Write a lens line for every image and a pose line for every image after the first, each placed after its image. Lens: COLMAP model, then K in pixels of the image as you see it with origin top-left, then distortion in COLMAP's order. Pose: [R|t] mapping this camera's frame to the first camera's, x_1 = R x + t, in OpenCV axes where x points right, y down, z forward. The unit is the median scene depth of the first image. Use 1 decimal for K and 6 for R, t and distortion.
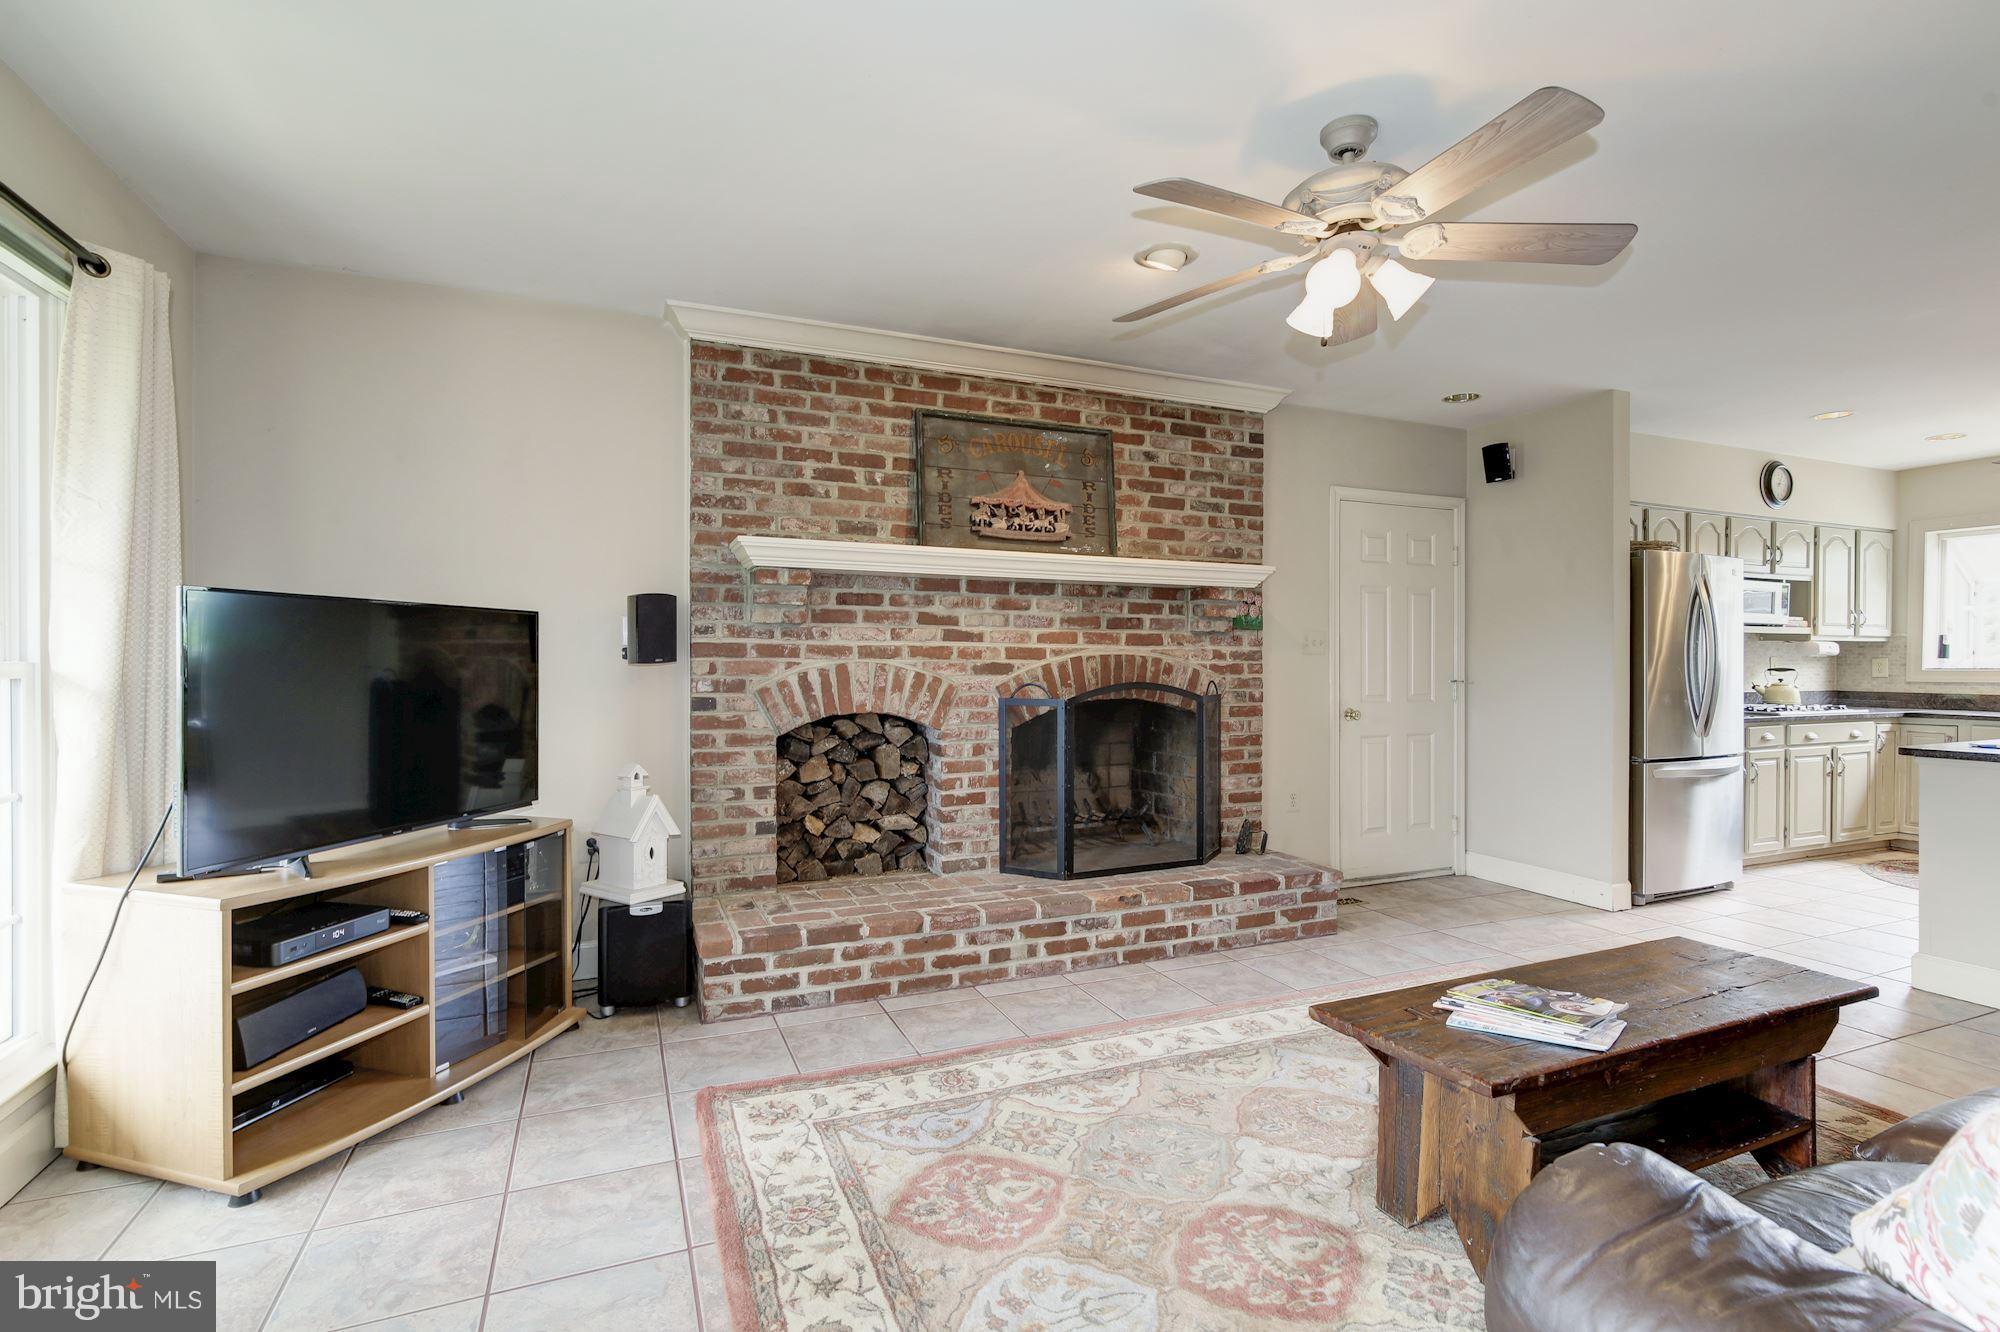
lens RADIAL K [[908.5, 0, 983.7], [0, 908.5, 666.6], [0, 0, 1]] dist [-0.003257, -0.000729]
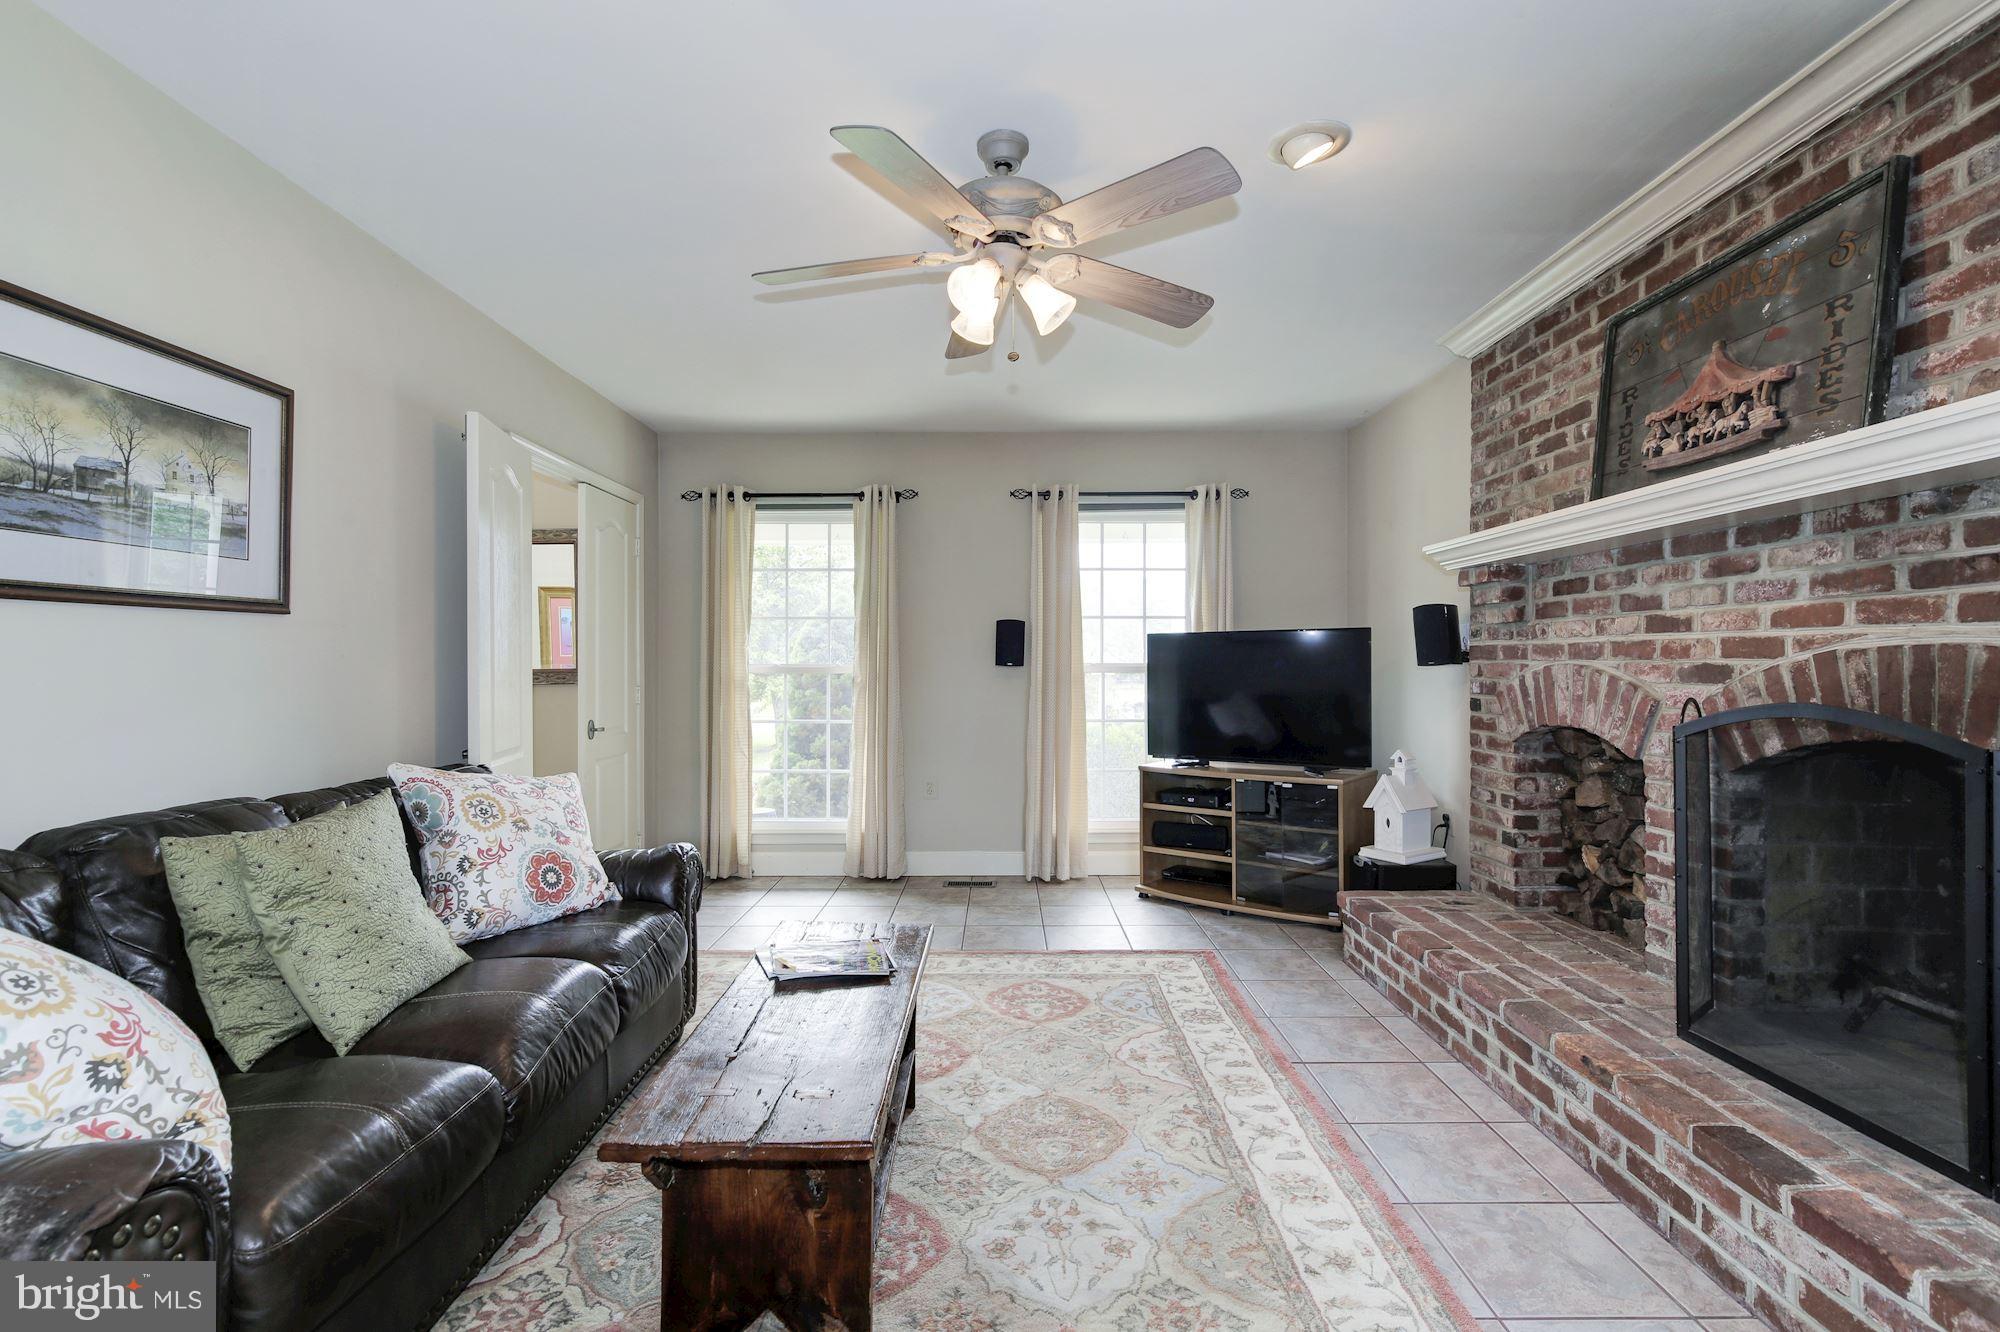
lens RADIAL K [[908.5, 0, 988.1], [0, 908.5, 665.6], [0, 0, 1]] dist [-0.003257, -0.000729]
pose [[-0.383816, -0.000896, -0.923409, 0.800348], [-0.001004, 0.999999, -0.000553, -0.002345], [0.923409, 0.000714, -0.383817, 0.814614]]
